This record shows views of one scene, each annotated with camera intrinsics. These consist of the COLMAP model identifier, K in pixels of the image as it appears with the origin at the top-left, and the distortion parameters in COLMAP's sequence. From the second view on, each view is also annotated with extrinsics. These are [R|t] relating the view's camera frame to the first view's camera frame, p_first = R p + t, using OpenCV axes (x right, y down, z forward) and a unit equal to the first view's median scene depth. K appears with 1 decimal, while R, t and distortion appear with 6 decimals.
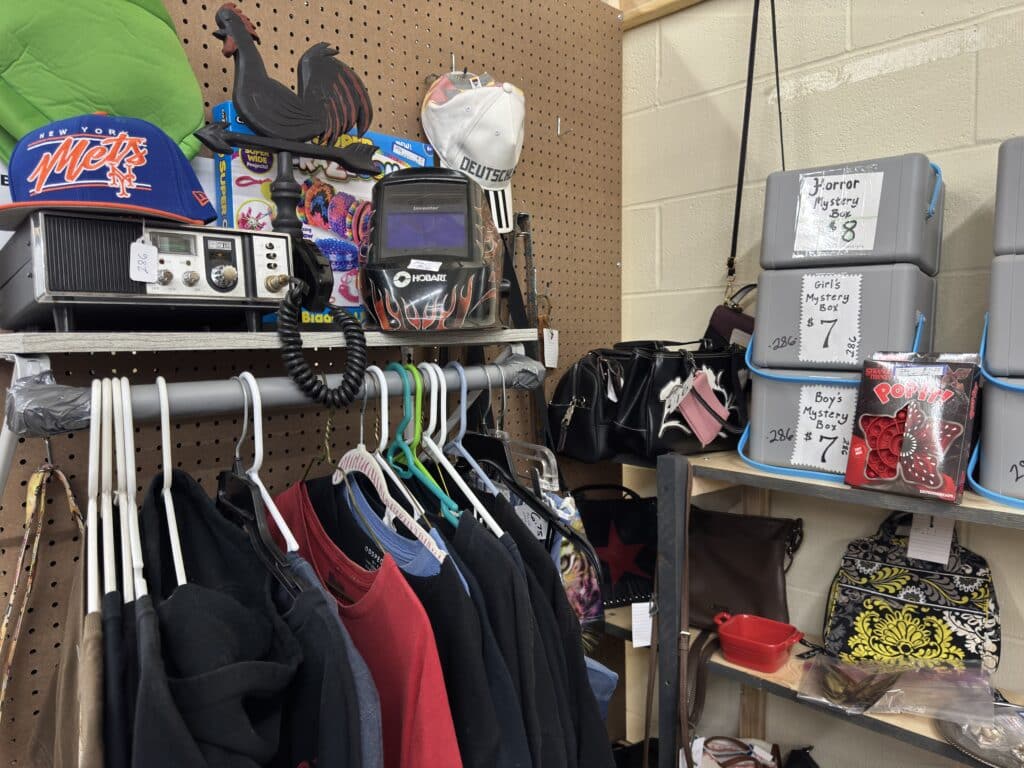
lens RADIAL K [[738.6, 0, 517.4], [0, 738.6, 394.7], [0, 0, 1]] dist [0.047385, -0.070186]
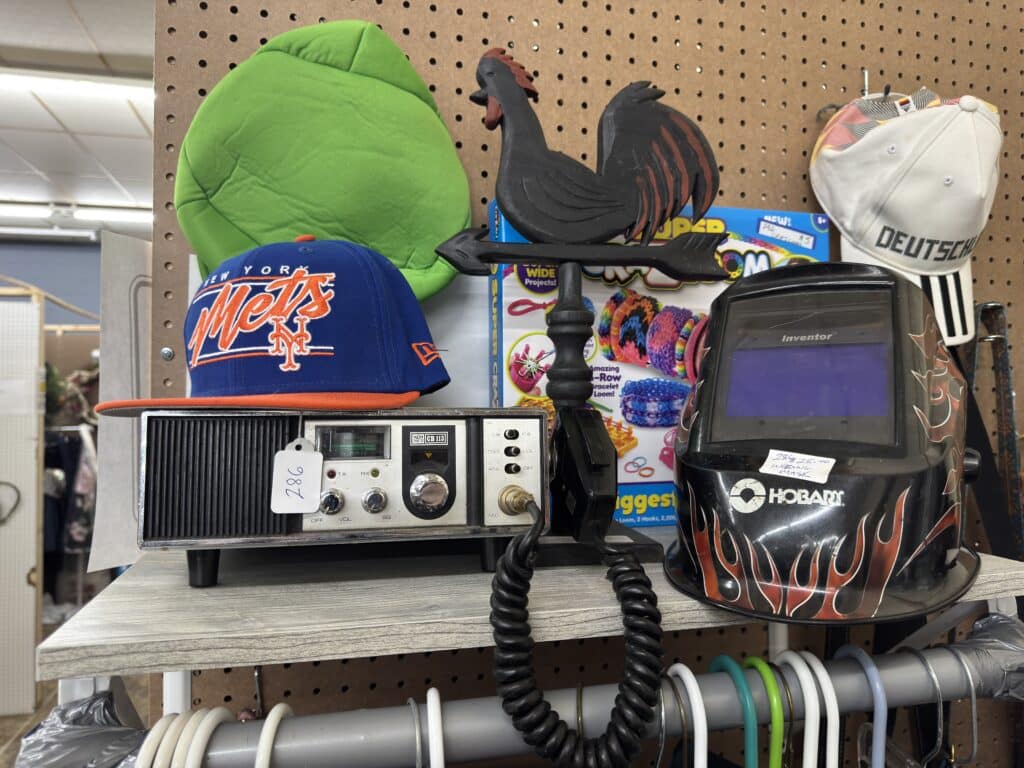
lens RADIAL K [[738.6, 0, 517.4], [0, 738.6, 394.7], [0, 0, 1]] dist [0.047385, -0.070186]
pose [[0.868749, 0.006924, -0.495204, -0.038170], [-0.045749, 0.996749, -0.066321, -0.166179], [0.493135, 0.080271, 0.866242, 0.432753]]
